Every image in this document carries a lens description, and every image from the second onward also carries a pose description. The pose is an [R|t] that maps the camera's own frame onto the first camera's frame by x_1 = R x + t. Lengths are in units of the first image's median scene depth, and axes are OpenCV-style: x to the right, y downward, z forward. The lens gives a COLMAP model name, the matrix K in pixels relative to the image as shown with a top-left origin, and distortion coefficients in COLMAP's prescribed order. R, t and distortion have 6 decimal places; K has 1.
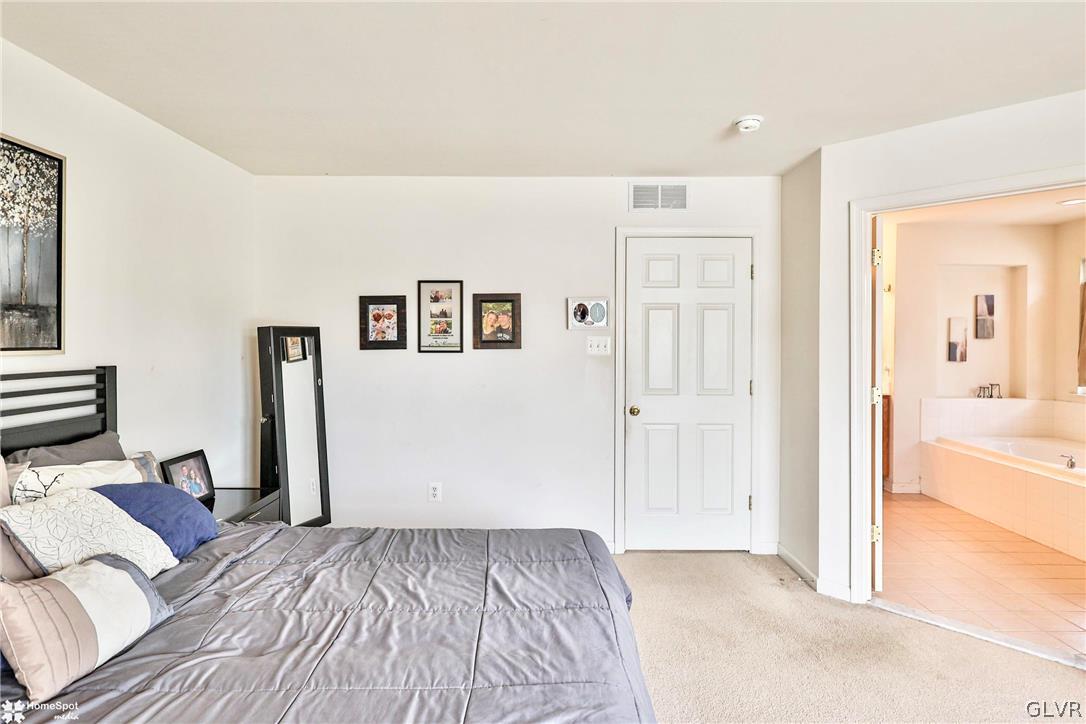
lens RADIAL K [[575.0, 0, 544.2], [0, 575.0, 342.0], [0, 0, 1]] dist [0.000121, 0.000026]
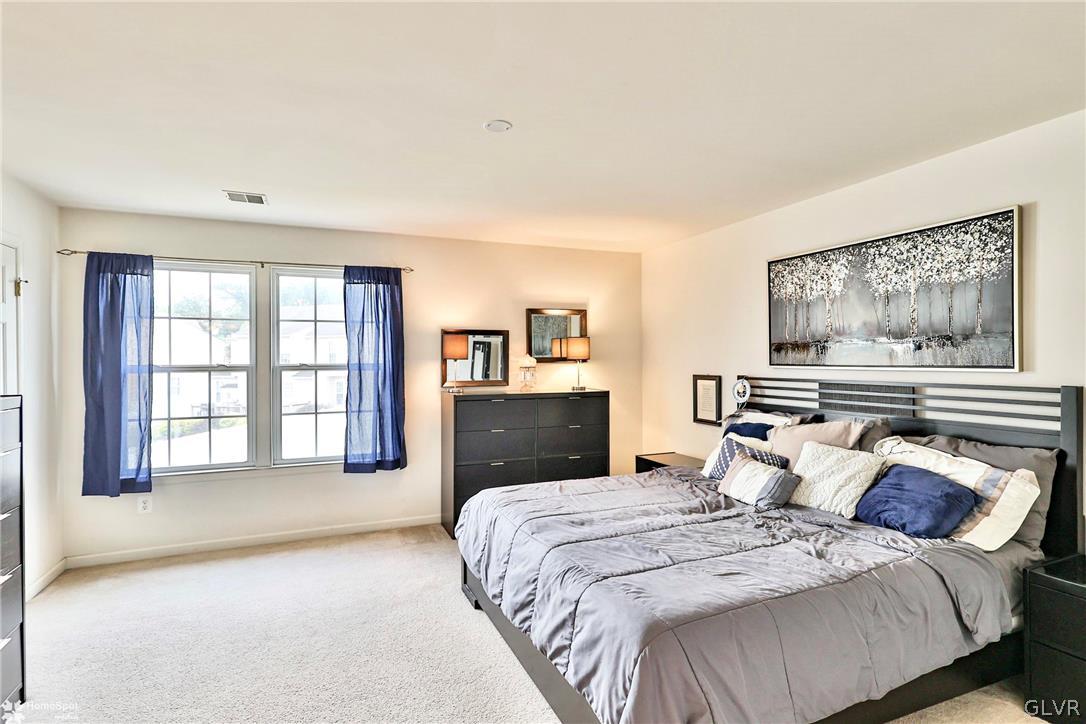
lens RADIAL K [[557.1, 0, 543.0], [0, 557.1, 362.0], [0, 0, 1]] dist [0.001702, 0.001110]
pose [[-0.919711, 0.002594, -0.392588, 0.319242], [0.000897, 0.999989, 0.004507, -0.003696], [0.392596, 0.003793, -0.919703, 1.042908]]
